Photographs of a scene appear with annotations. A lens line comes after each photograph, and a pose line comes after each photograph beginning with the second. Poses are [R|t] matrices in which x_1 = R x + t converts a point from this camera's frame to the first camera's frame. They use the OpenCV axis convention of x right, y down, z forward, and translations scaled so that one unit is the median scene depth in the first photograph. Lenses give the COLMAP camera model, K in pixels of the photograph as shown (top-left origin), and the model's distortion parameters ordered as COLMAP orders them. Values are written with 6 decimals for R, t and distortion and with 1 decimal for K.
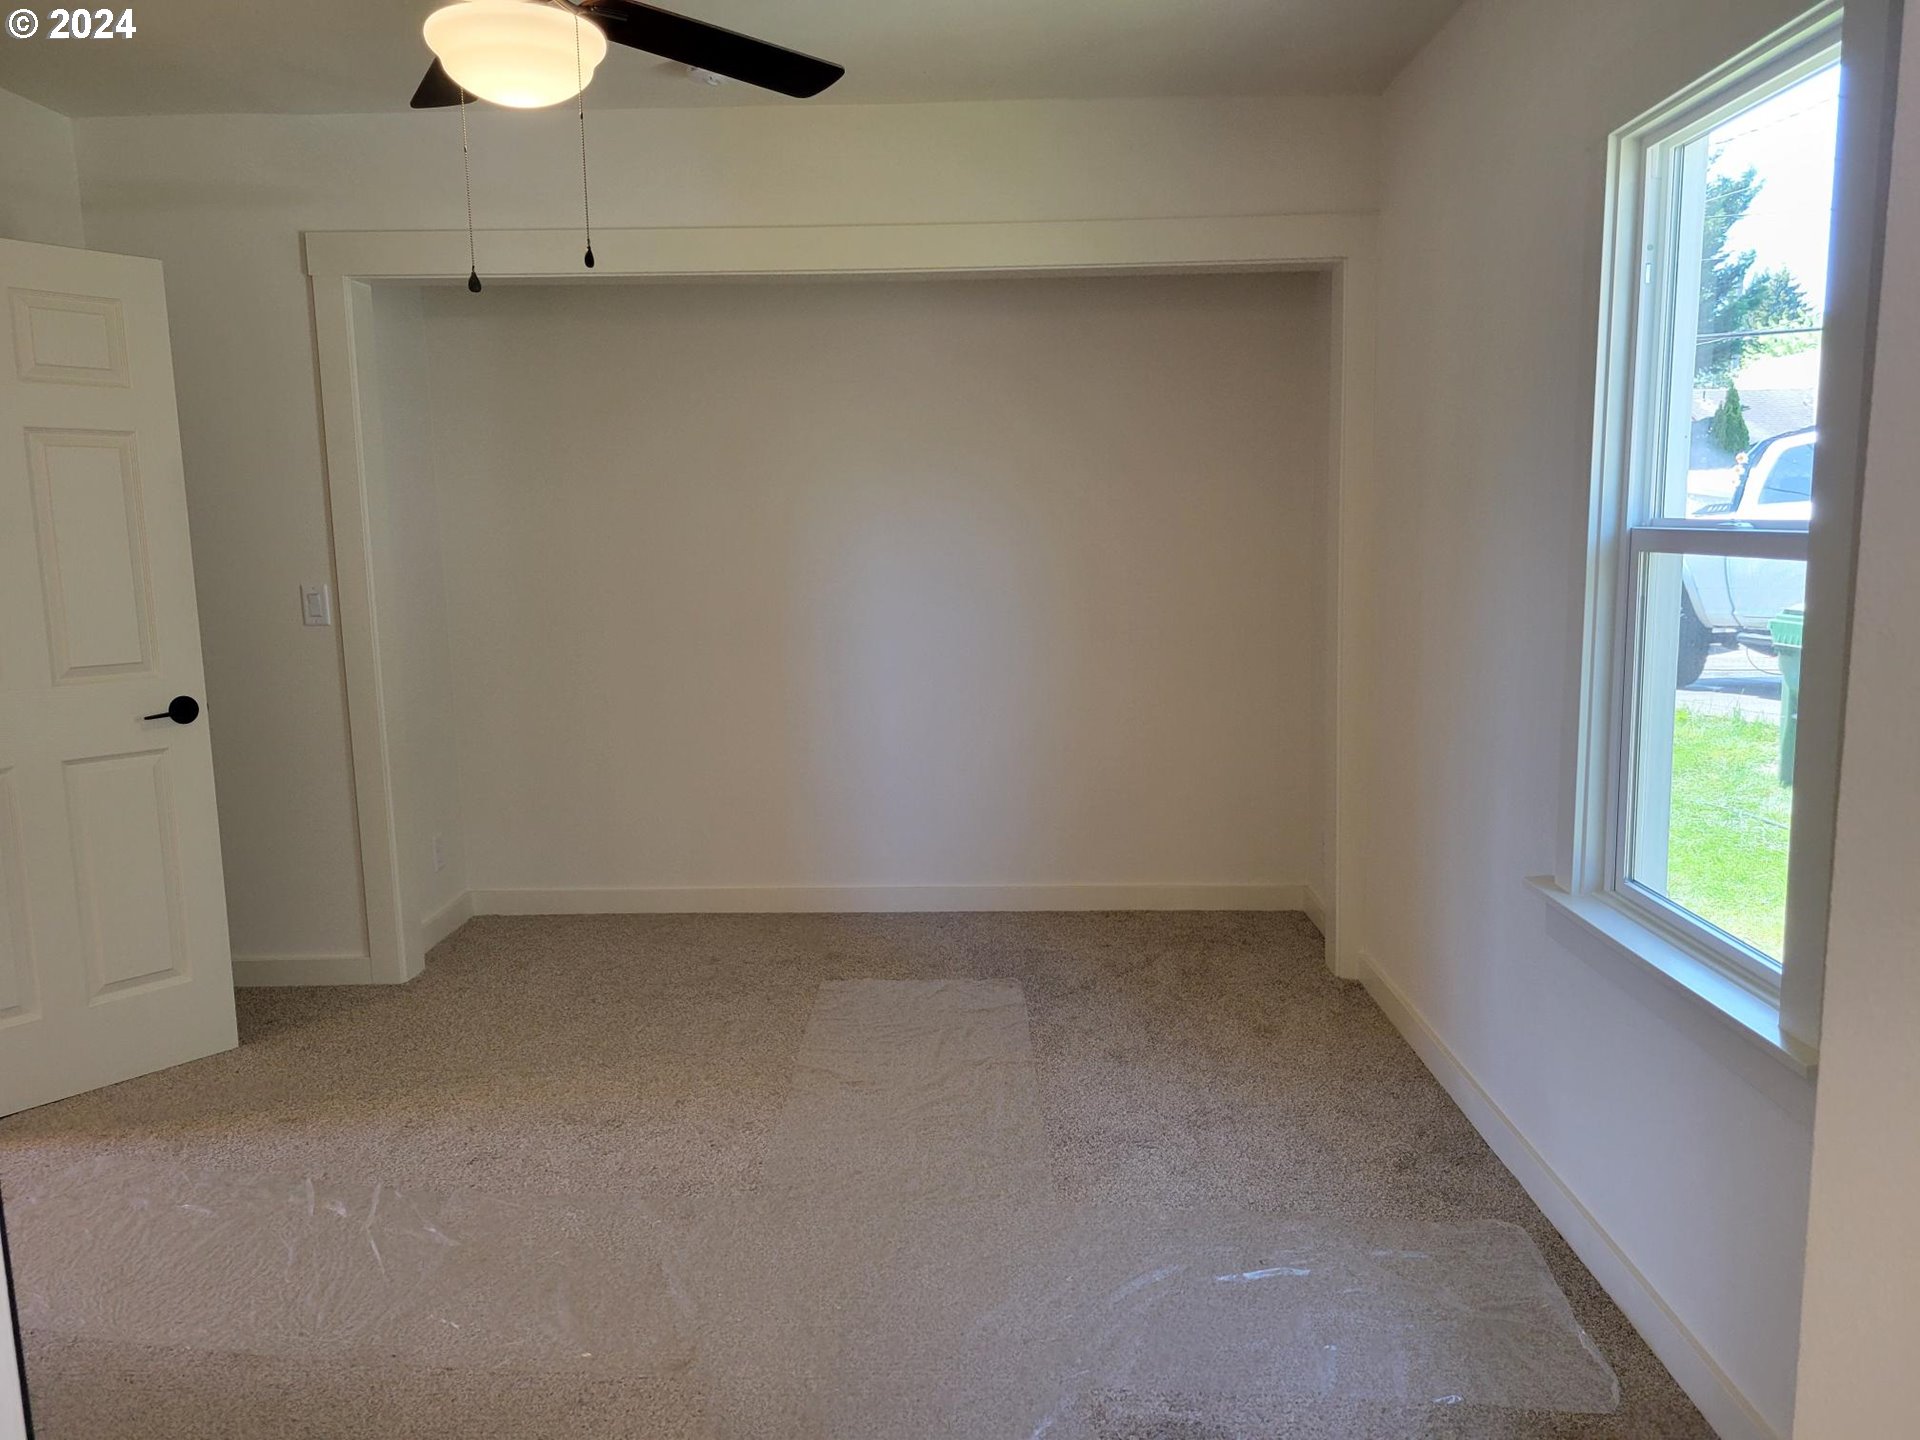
lens RADIAL K [[1412.1, 0, 960.0], [0, 1412.1, 720.0], [0, 0, 1]] dist [0.051524, -0.001884]
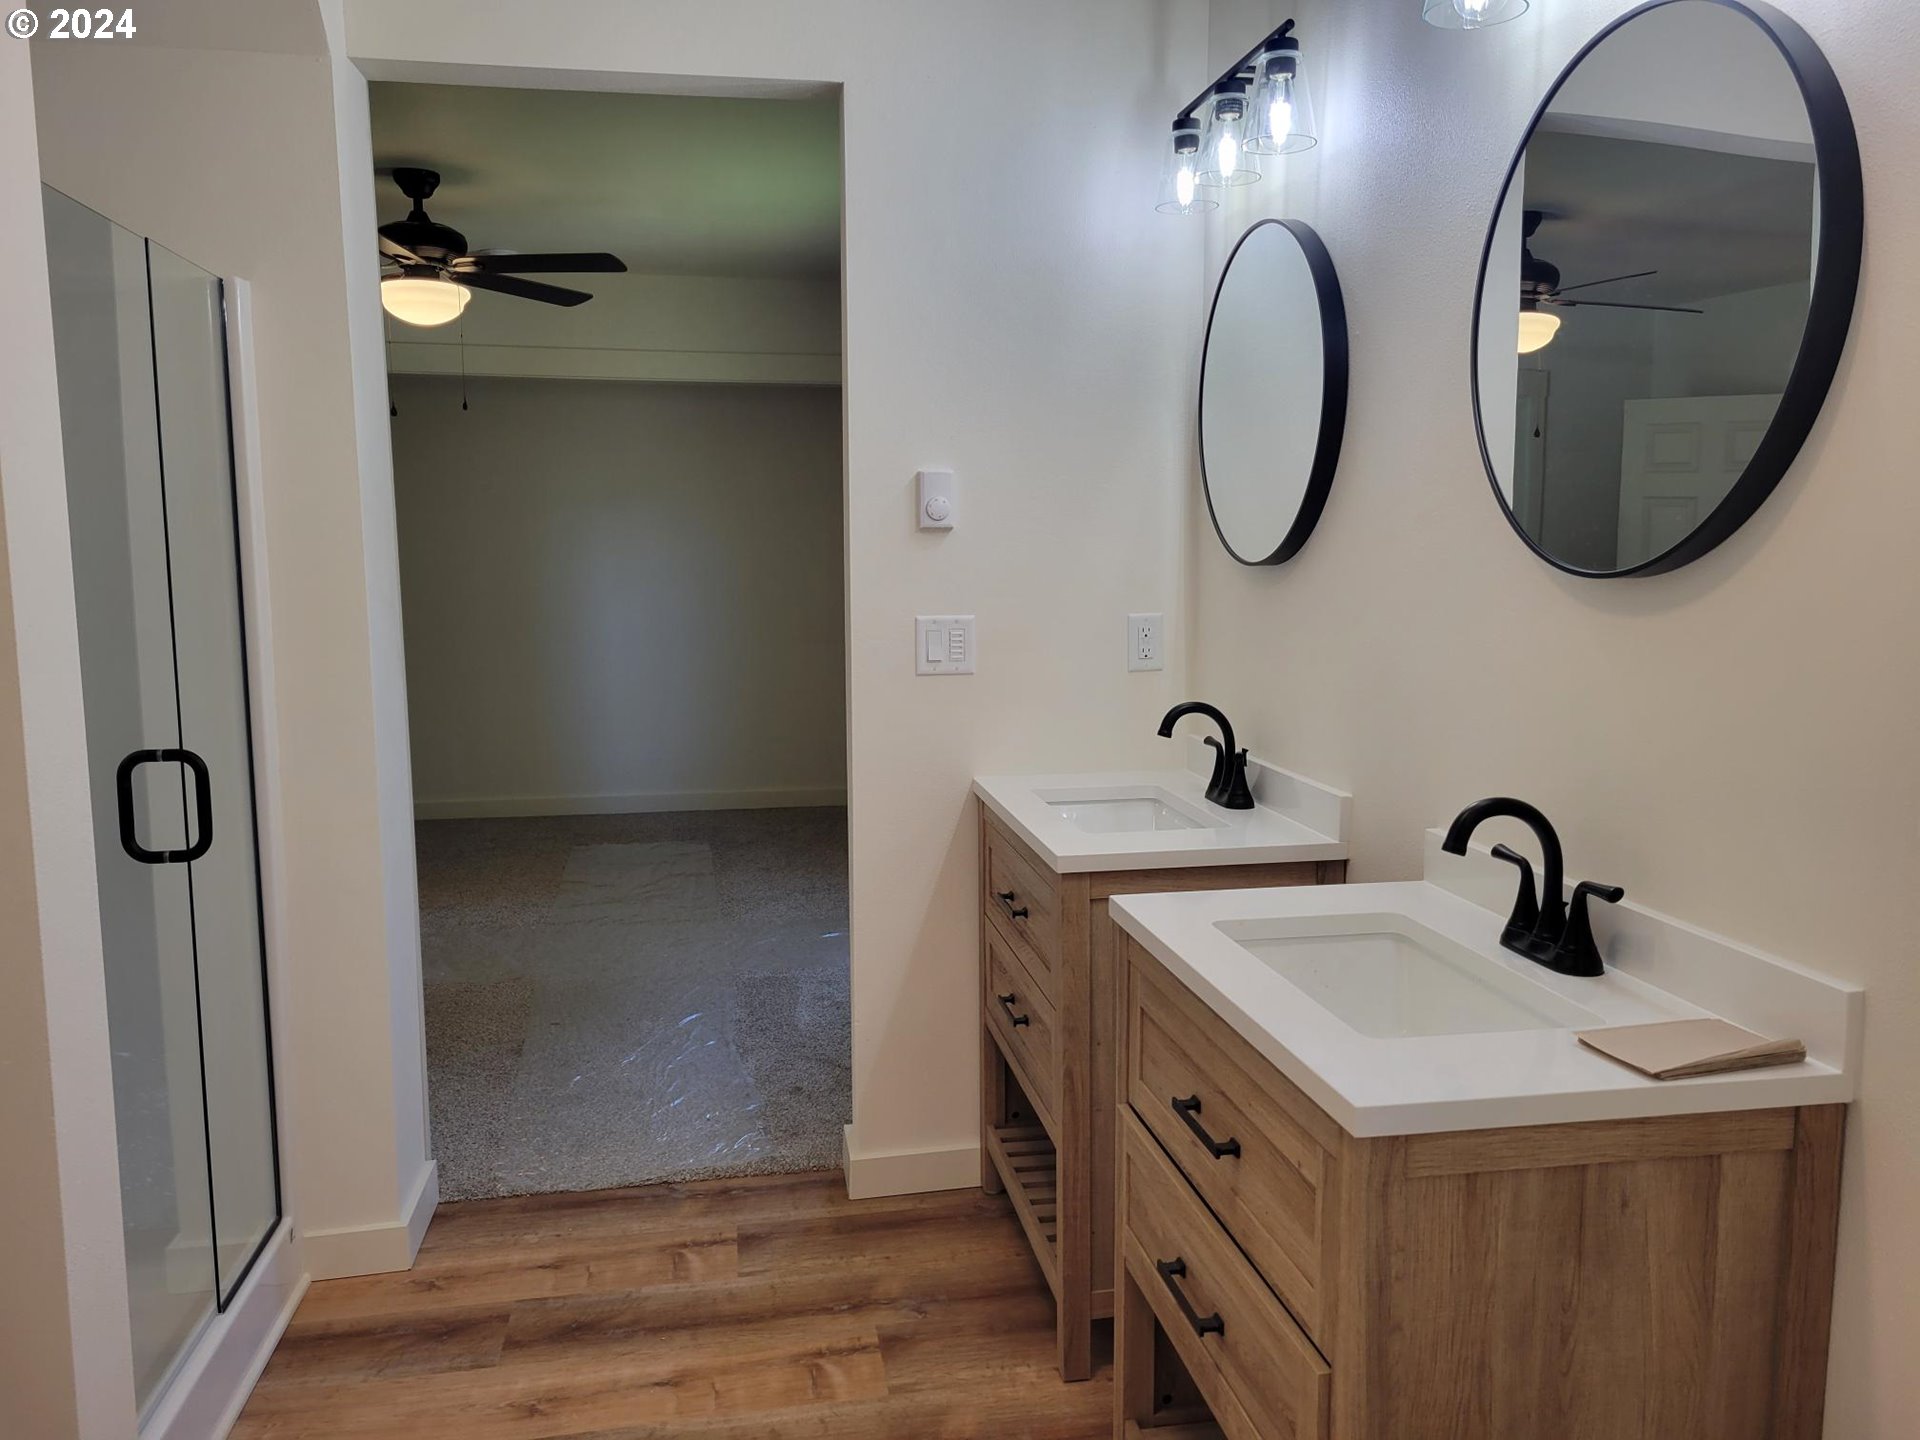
lens RADIAL K [[1412.1, 0, 960.0], [0, 1412.1, 720.0], [0, 0, 1]] dist [0.051524, -0.001884]
pose [[0.979954, -0.010743, 0.198934, 0.006654], [0.013330, 0.999843, -0.011667, 0.077162], [-0.198777, 0.014085, 0.979944, -0.572643]]
